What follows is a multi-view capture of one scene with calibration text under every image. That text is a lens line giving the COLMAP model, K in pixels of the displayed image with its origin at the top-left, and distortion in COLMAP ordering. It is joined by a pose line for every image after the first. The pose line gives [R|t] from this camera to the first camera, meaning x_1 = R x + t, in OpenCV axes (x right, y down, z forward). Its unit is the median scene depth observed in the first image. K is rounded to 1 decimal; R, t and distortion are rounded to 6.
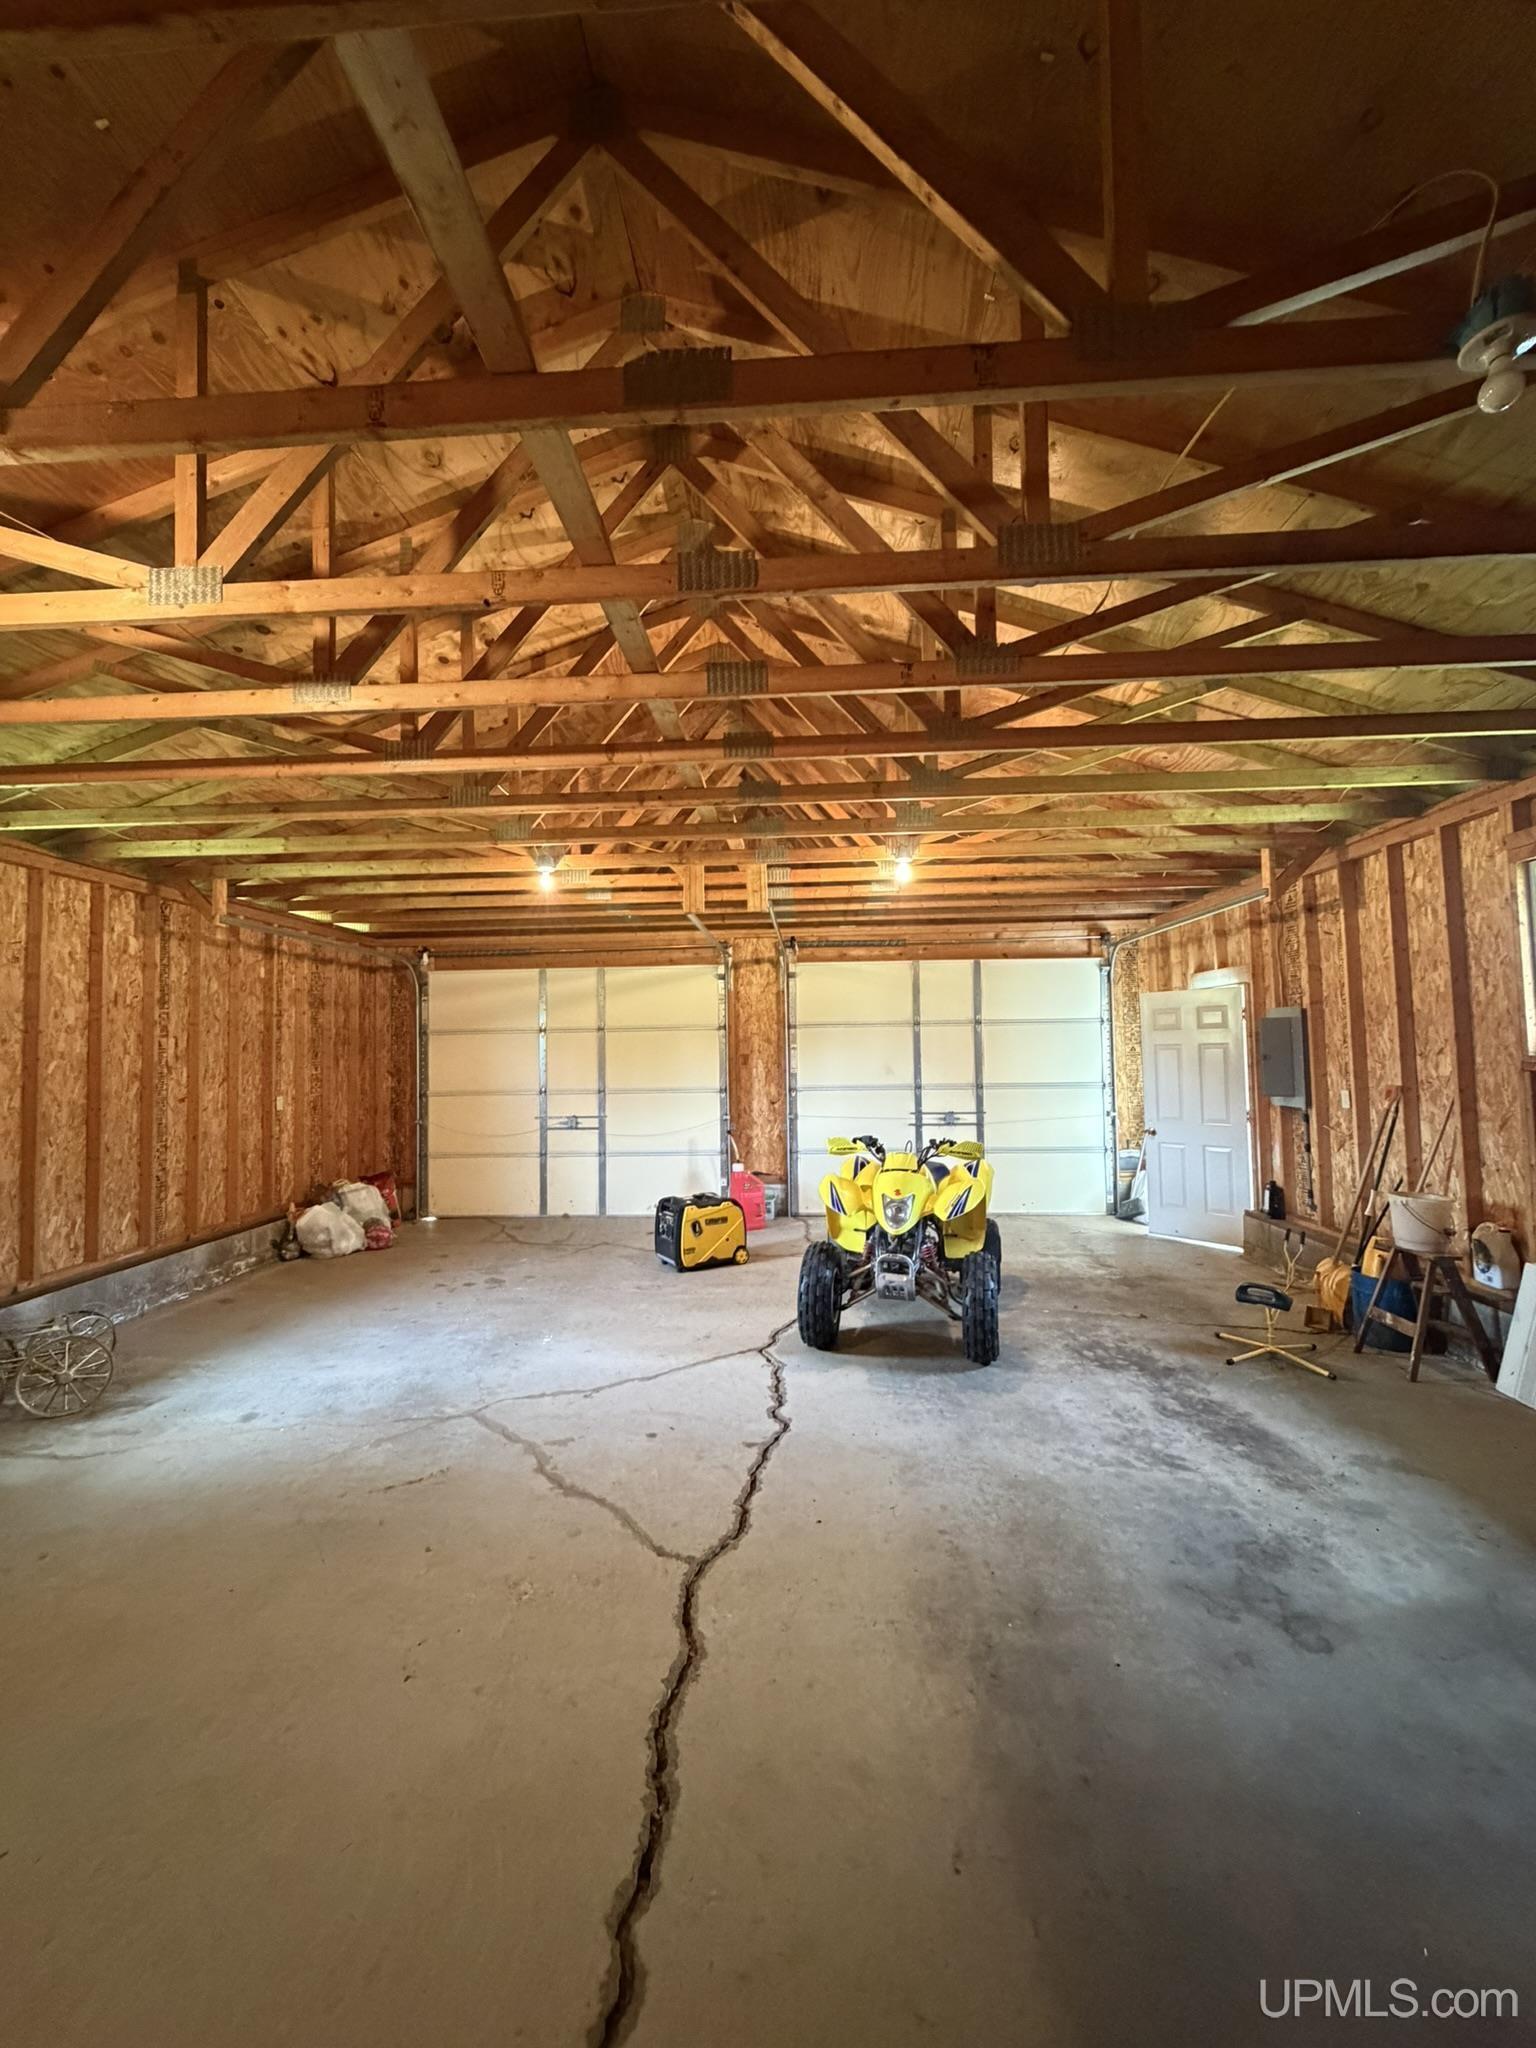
lens RADIAL K [[814.7, 0, 768.0], [0, 814.7, 1024.0], [0, 0, 1]] dist [-0.000273, 0.000046]
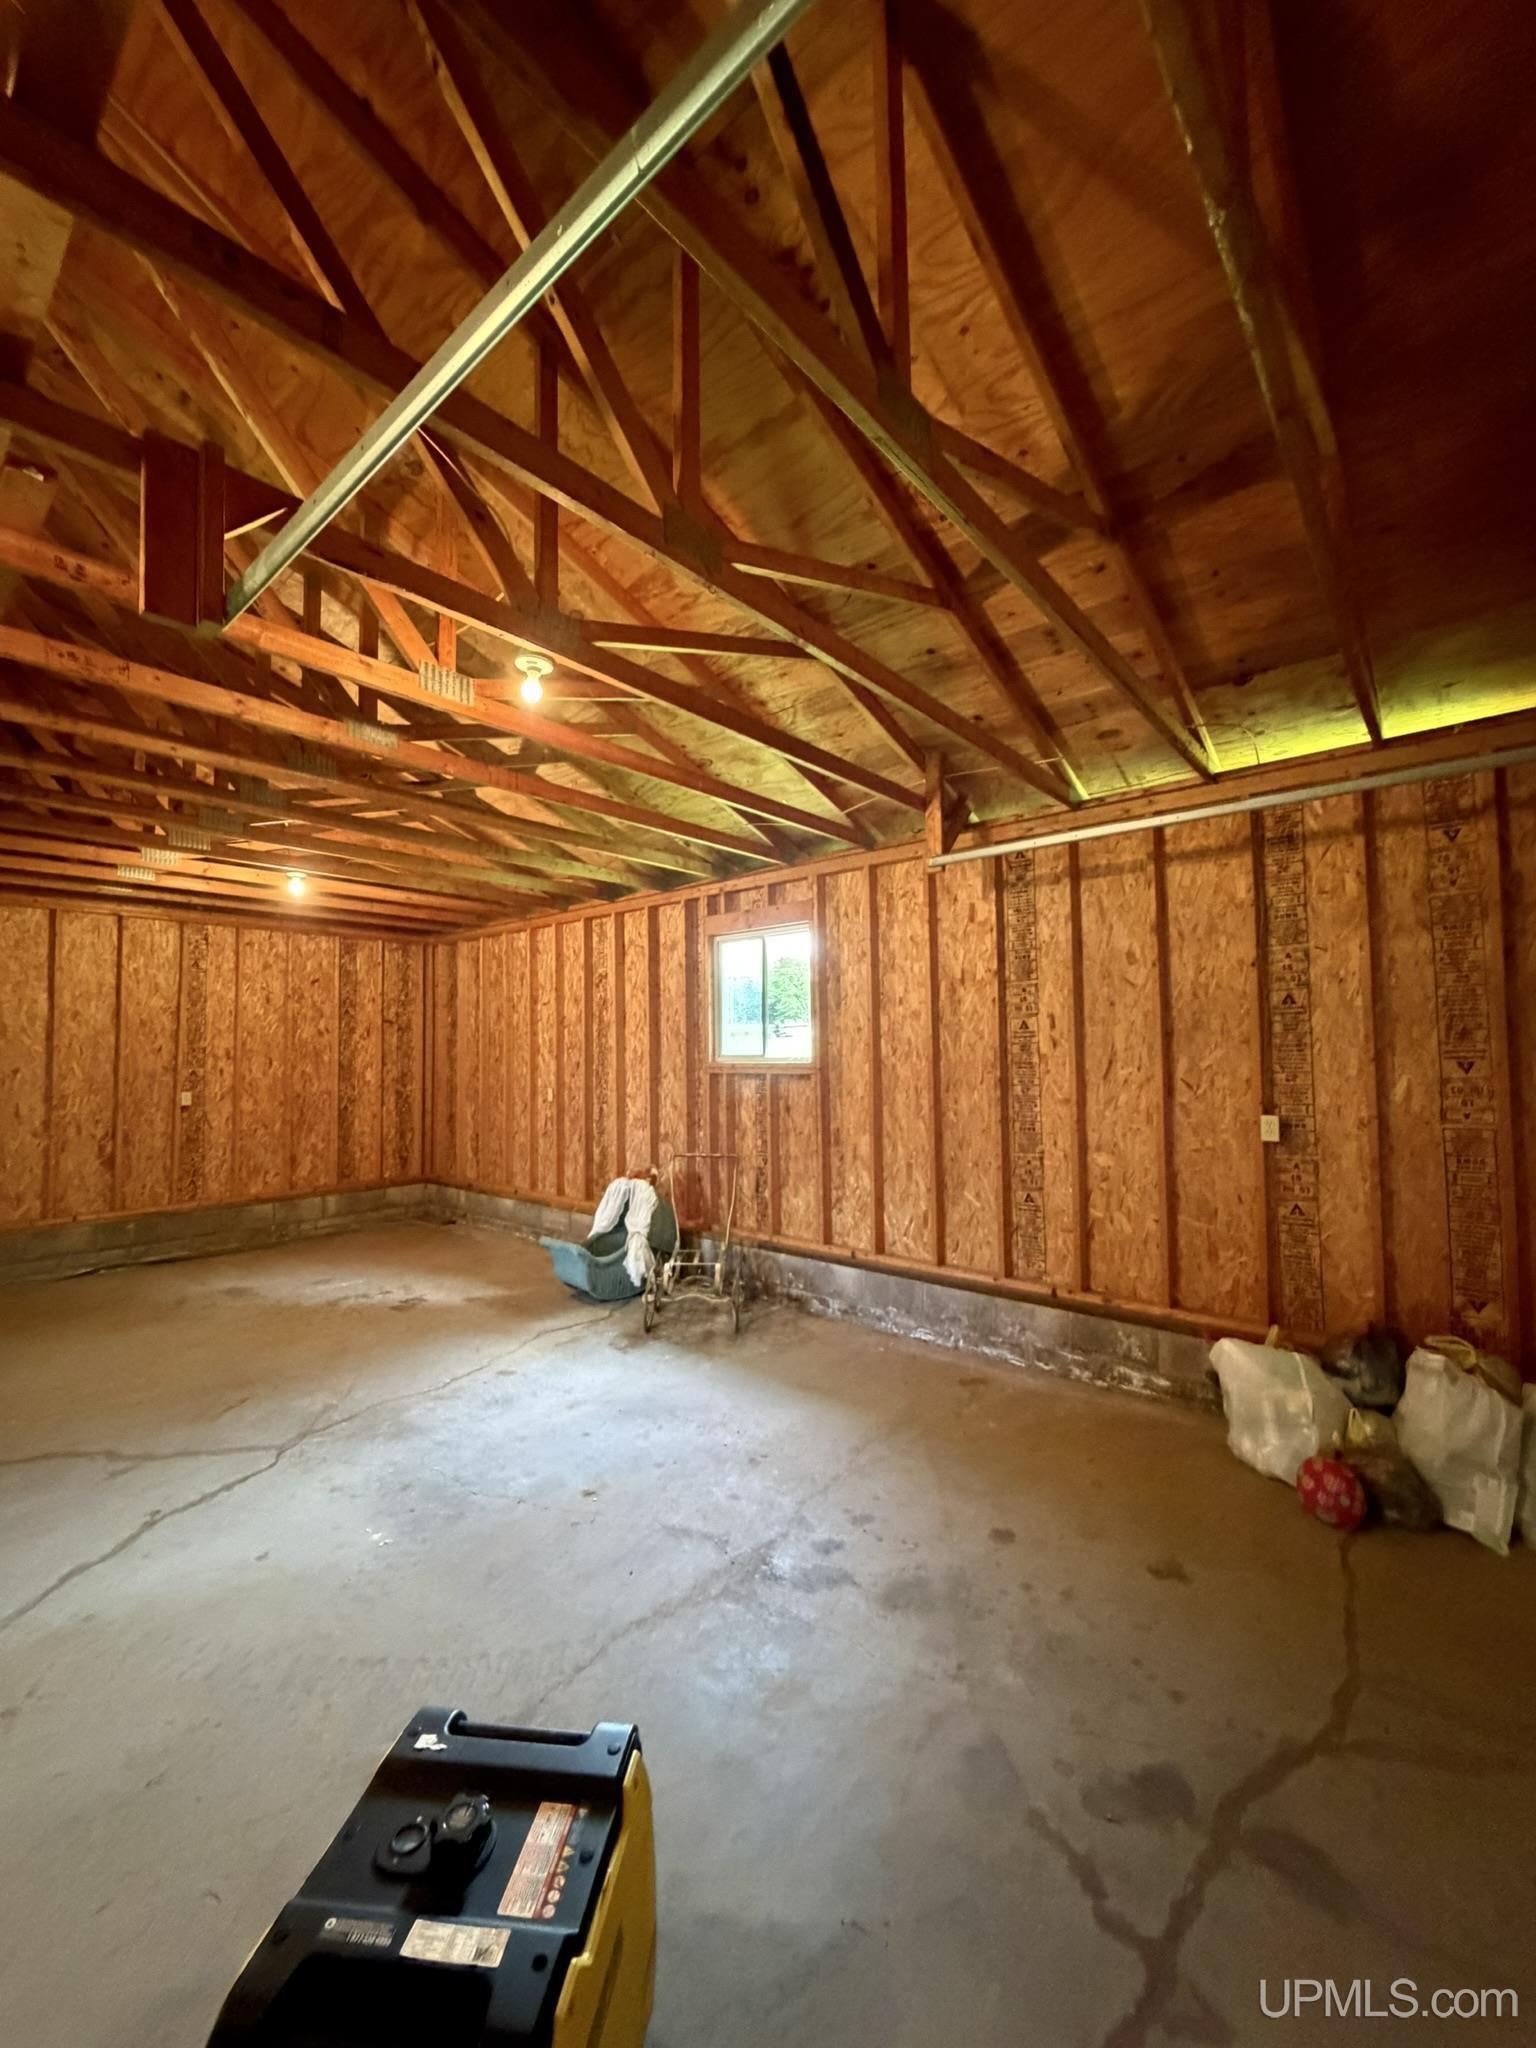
lens RADIAL K [[814.7, 0, 768.0], [0, 814.7, 1024.0], [0, 0, 1]] dist [-0.000273, 0.000046]
pose [[-0.608600, -0.007950, -0.793438, 0.026530], [0.044910, 0.998002, -0.044447, 0.061359], [0.792206, -0.062683, -0.607026, 1.693294]]
